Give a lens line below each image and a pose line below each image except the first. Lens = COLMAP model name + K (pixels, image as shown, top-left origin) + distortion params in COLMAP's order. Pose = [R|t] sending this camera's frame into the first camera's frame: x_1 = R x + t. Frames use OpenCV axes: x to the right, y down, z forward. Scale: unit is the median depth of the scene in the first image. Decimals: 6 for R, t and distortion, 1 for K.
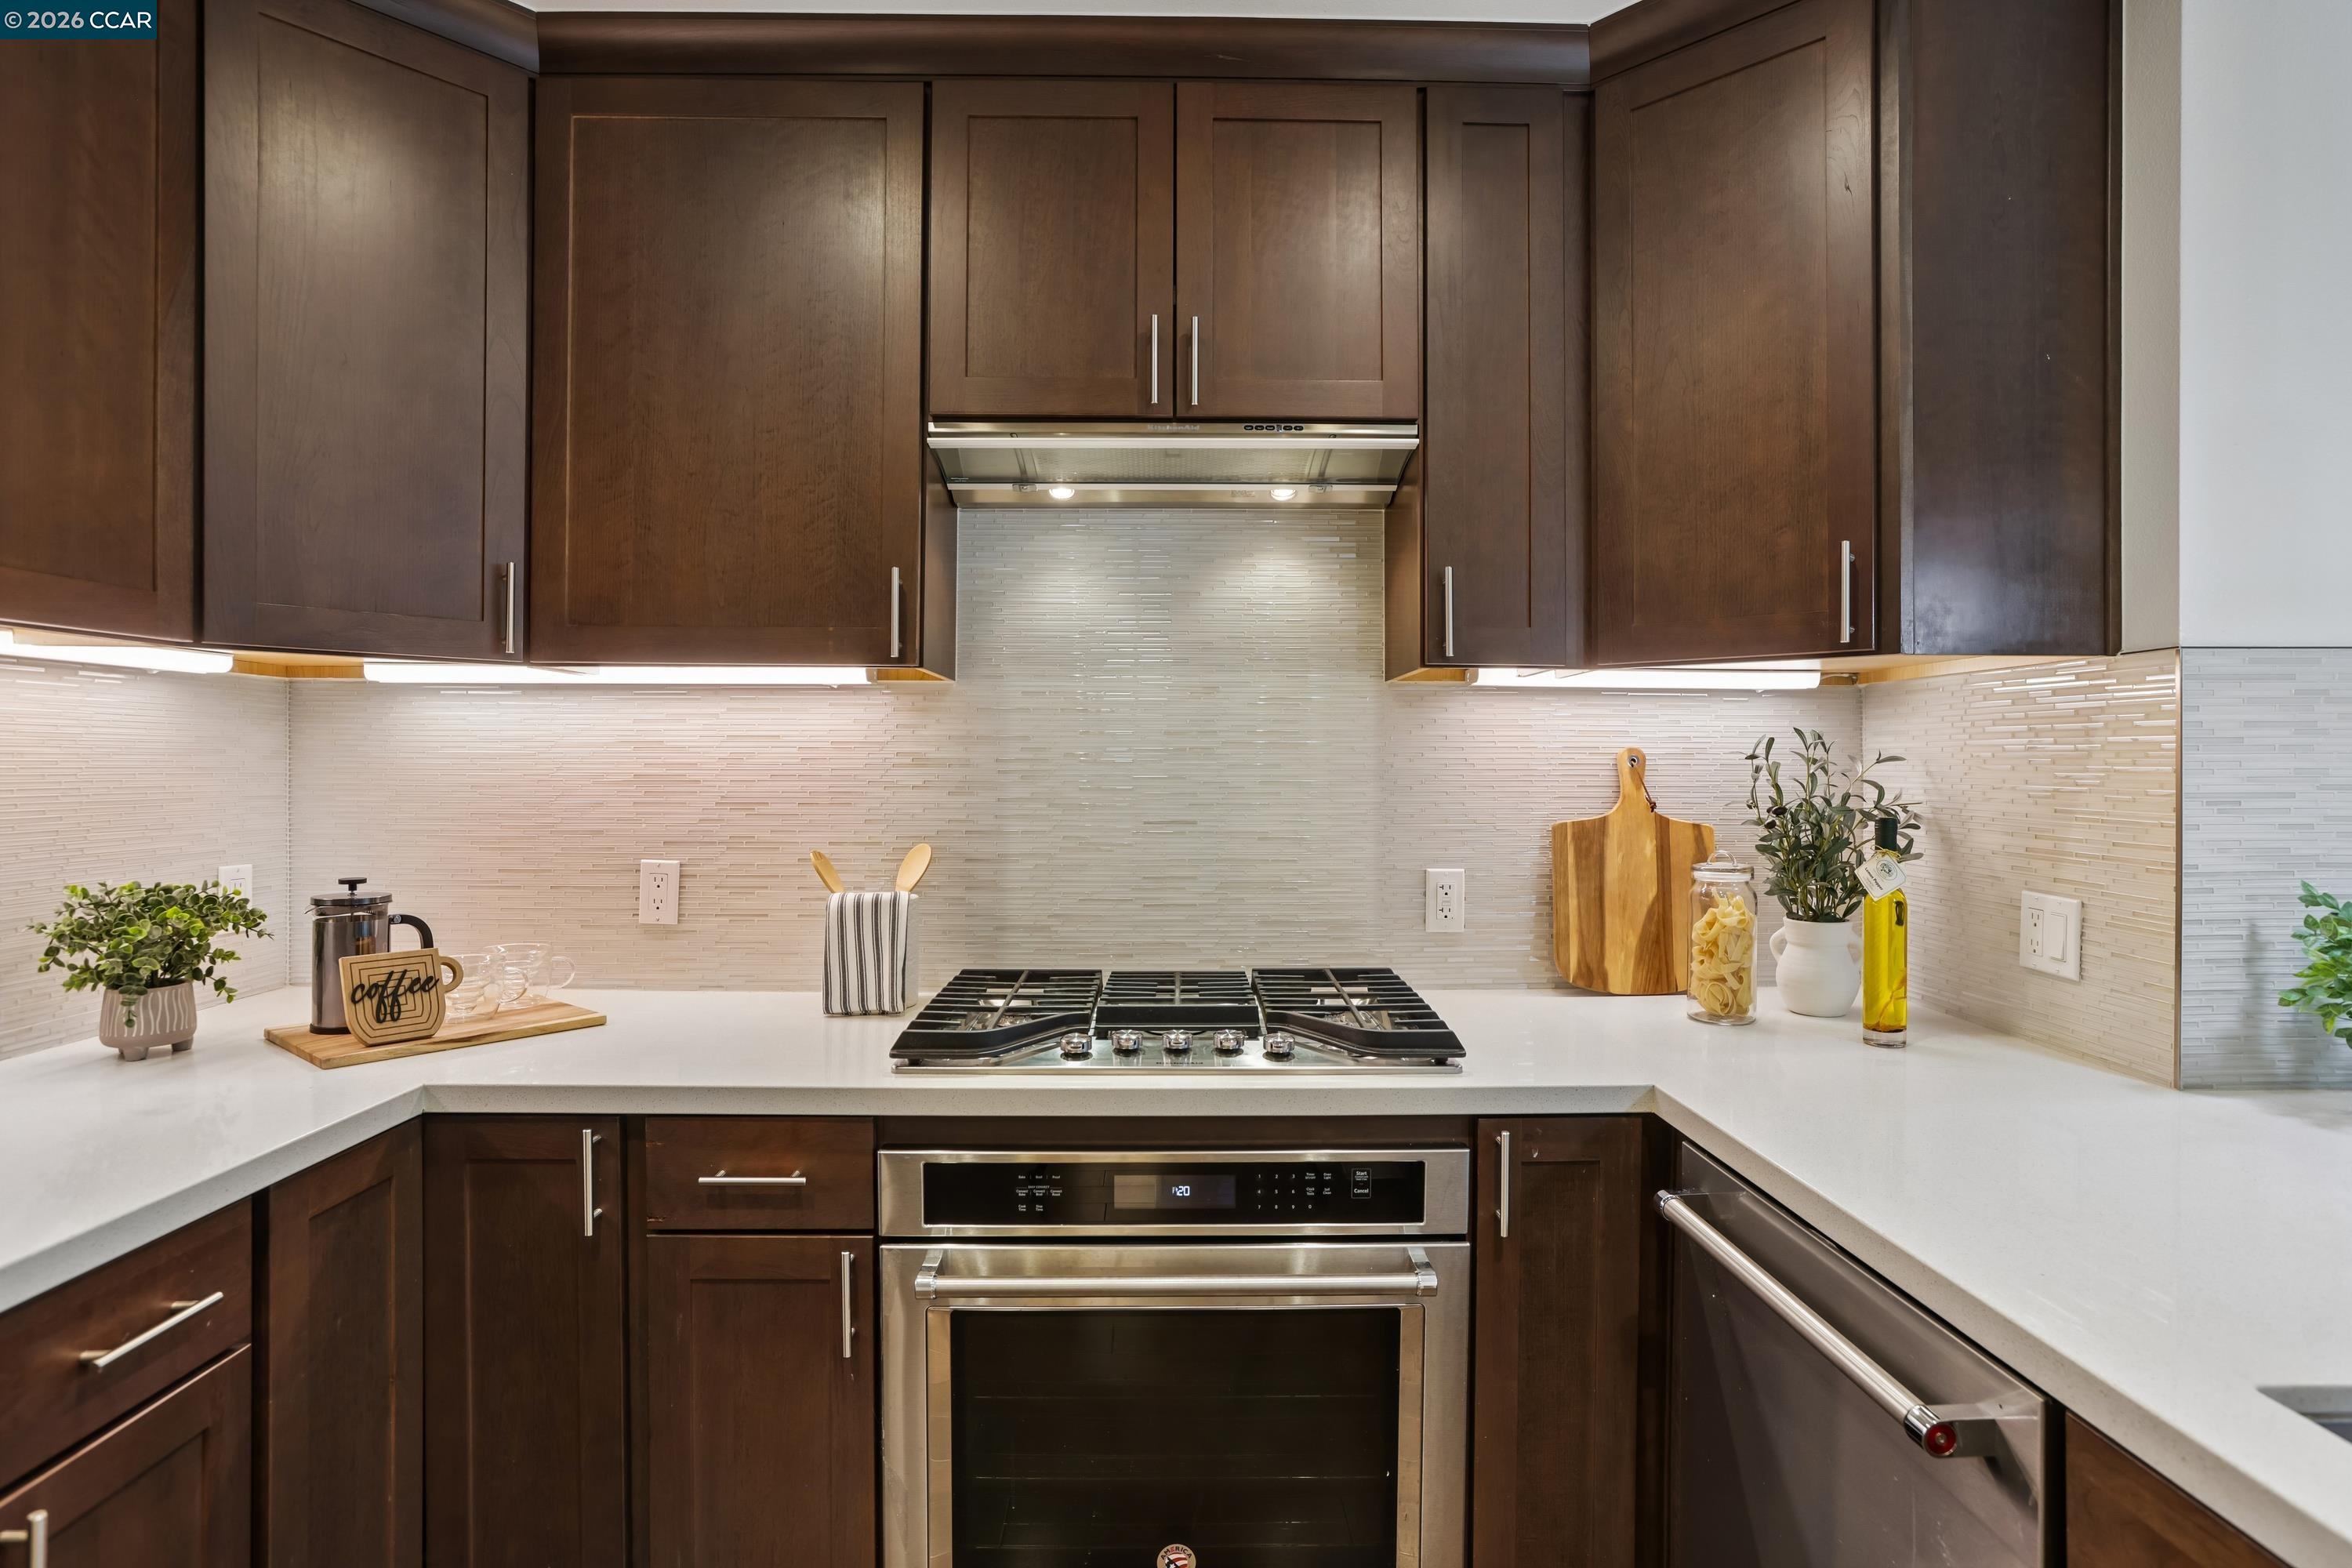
lens RADIAL K [[1192.9, 0, 1208.9], [0, 1192.9, 770.2], [0, 0, 1]] dist [-0.032744, 0.012232]
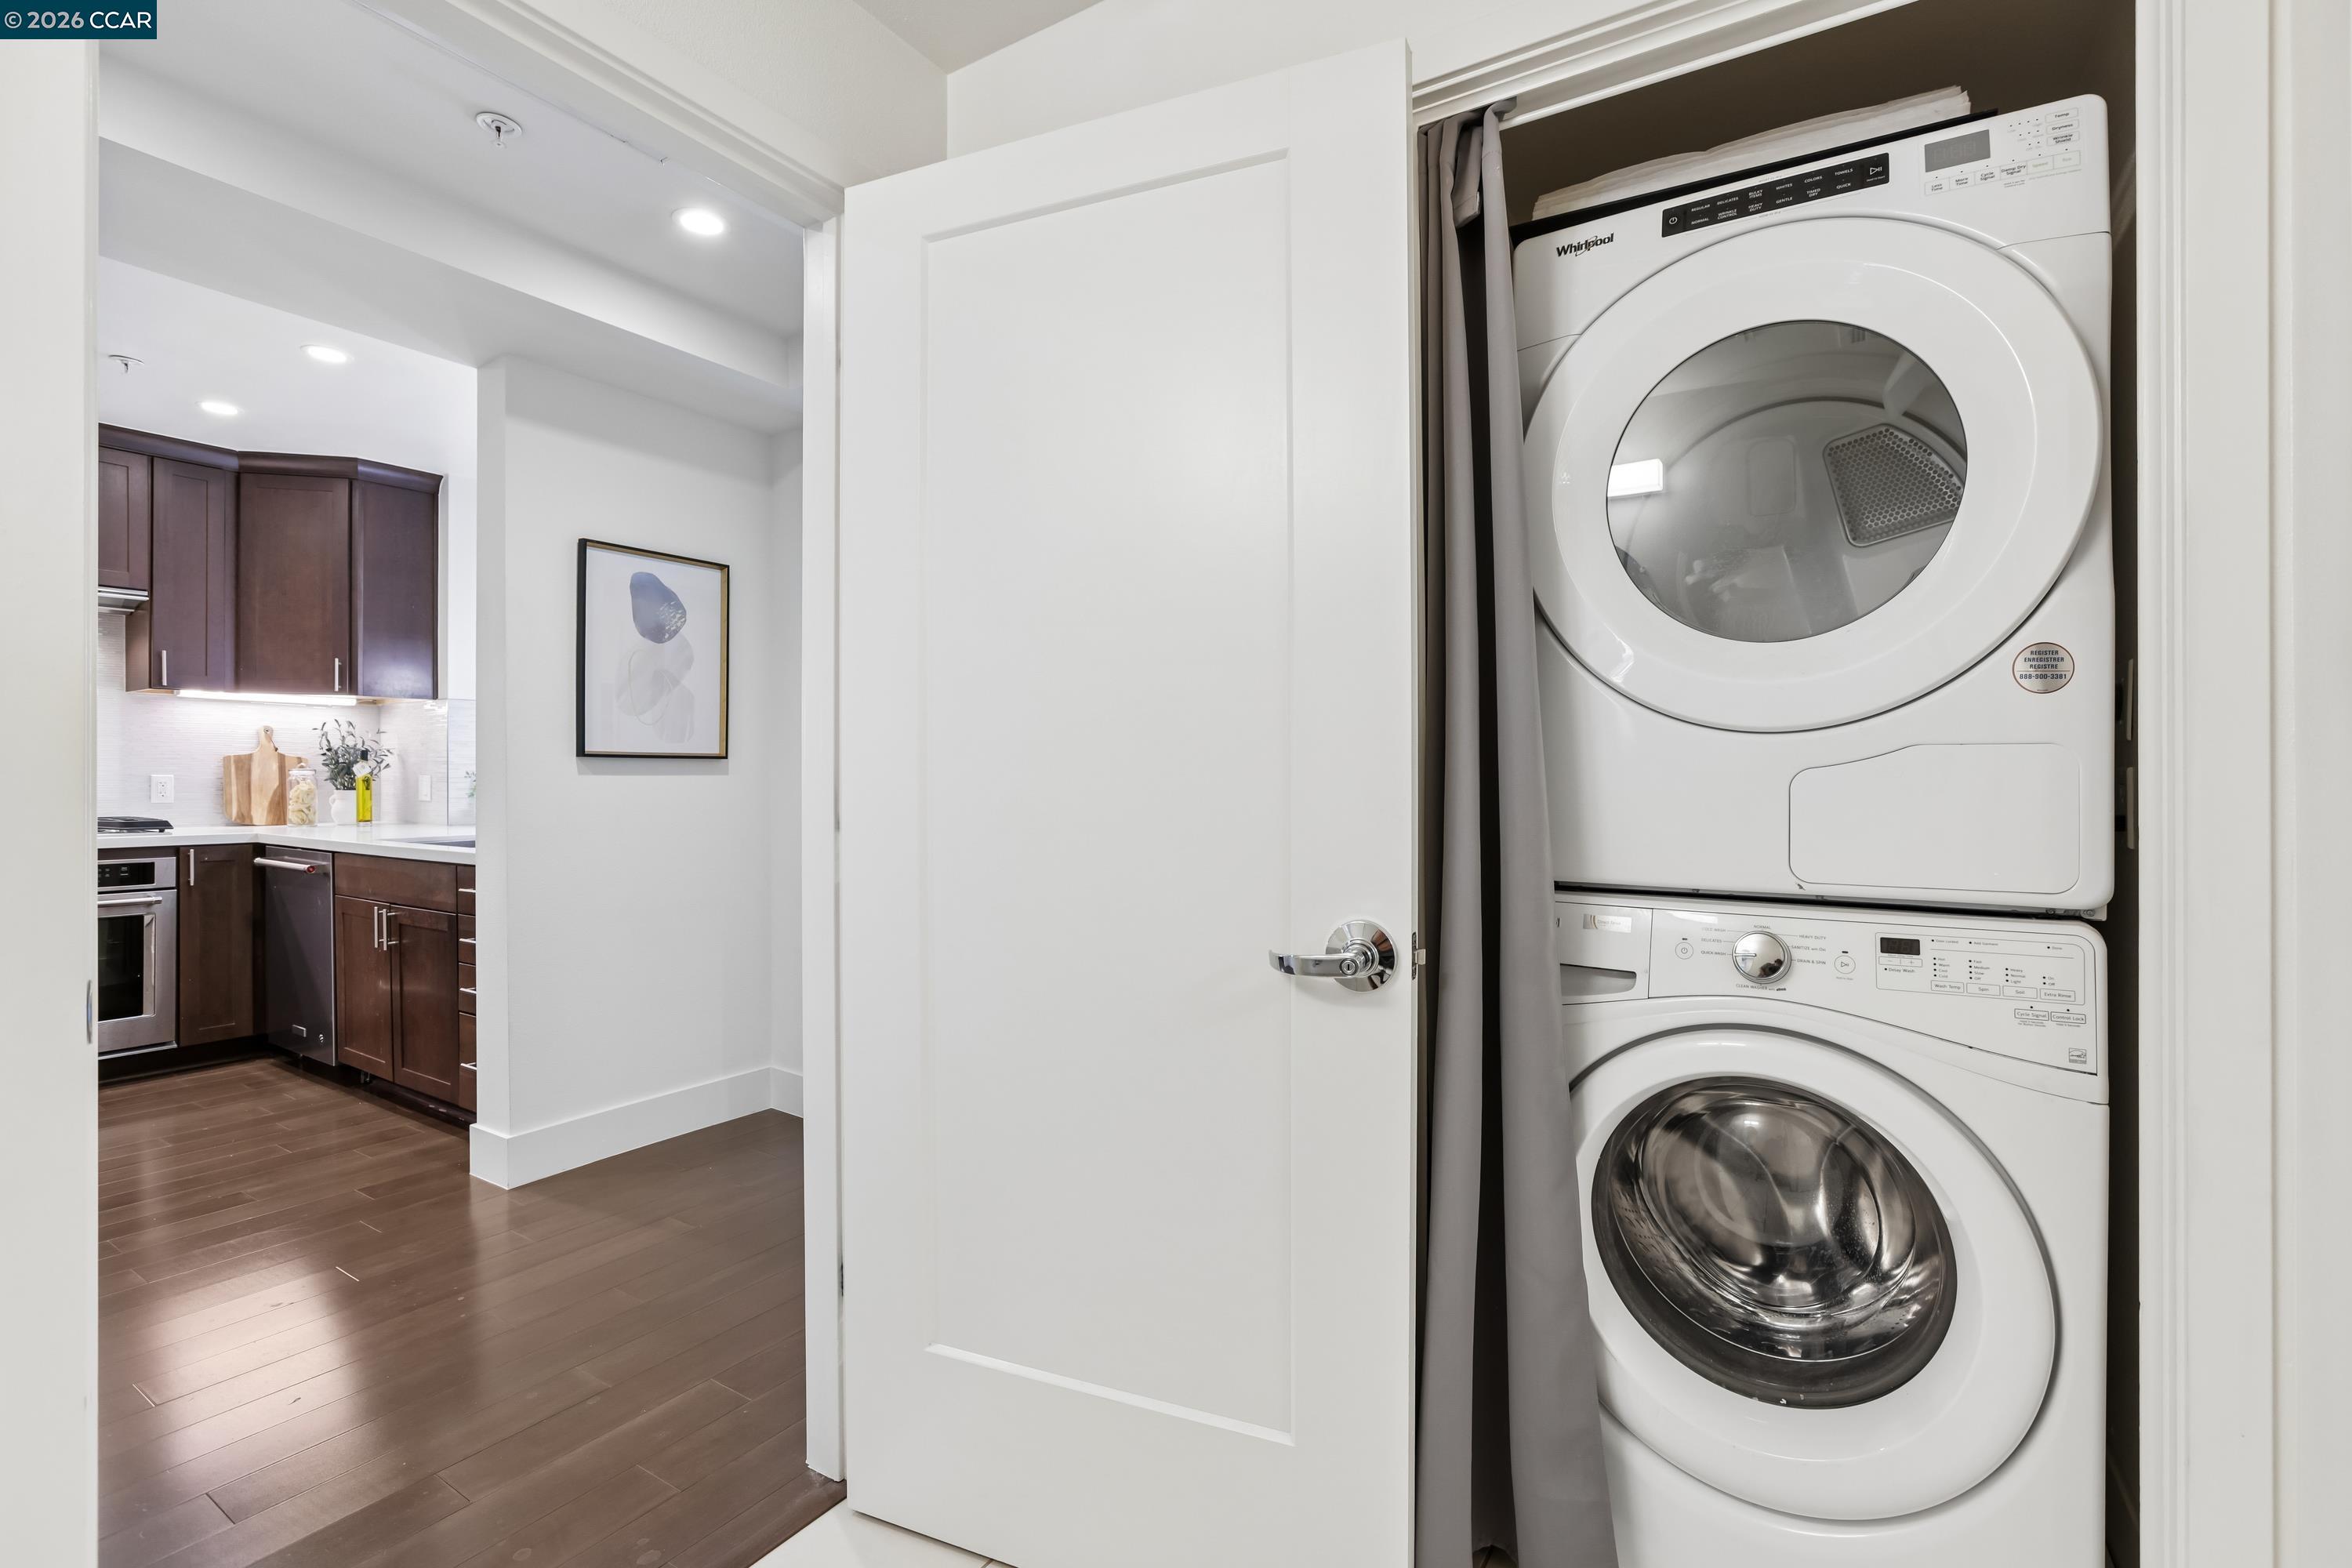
lens RADIAL K [[1074.9, 0, 1175.2], [0, 1074.9, 783.5], [0, 0, 1]] dist [-0.017612, 0.010088]
pose [[0.572234, -0.004197, 0.820079, -0.451200], [0.001391, 0.999990, 0.004147, 0.114191], [-0.820089, -0.001232, 0.572235, -2.165109]]
